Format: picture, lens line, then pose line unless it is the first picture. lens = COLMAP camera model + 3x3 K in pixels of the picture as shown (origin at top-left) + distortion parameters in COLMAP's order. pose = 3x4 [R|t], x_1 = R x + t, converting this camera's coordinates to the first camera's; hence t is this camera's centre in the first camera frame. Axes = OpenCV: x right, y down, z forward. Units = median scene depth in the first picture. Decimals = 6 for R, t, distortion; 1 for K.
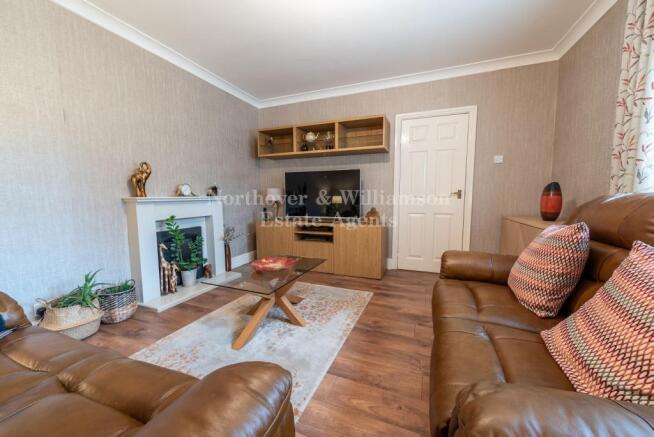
lens RADIAL K [[256.0, 0, 325.7], [0, 256.0, 218.9], [0, 0, 1]] dist [0.004822, -0.003497]
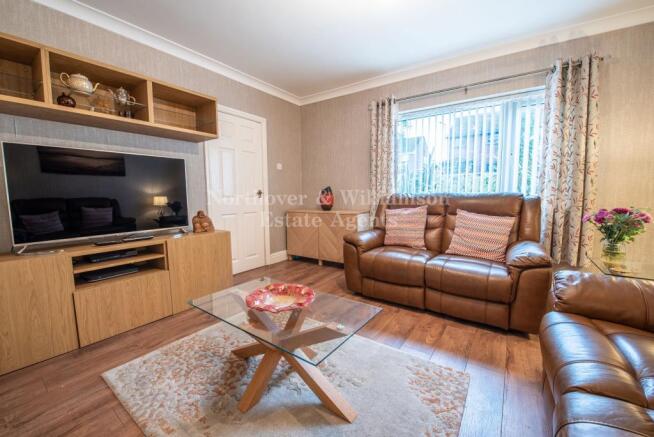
lens RADIAL K [[256.0, 0, 325.7], [0, 256.0, 218.9], [0, 0, 1]] dist [0.004822, -0.003497]
pose [[0.229177, -0.097853, 0.968454, -0.567240], [0.095828, 0.992369, 0.077592, -0.050516], [-0.968656, 0.075023, 0.236805, 0.504859]]
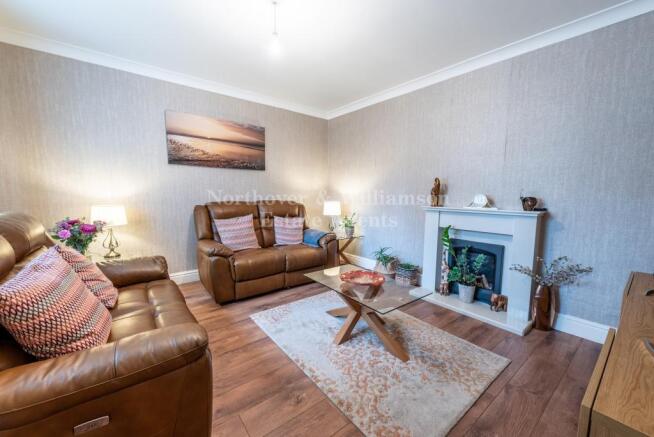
lens RADIAL K [[258.1, 0, 327.0], [0, 258.1, 218.5], [0, 0, 1]] dist [0.029861, -0.000018]
pose [[-0.495675, 0.094248, -0.863379, 0.515585], [-0.083504, 0.984318, 0.155390, -0.145269], [0.864484, 0.149119, -0.480032, 0.945906]]
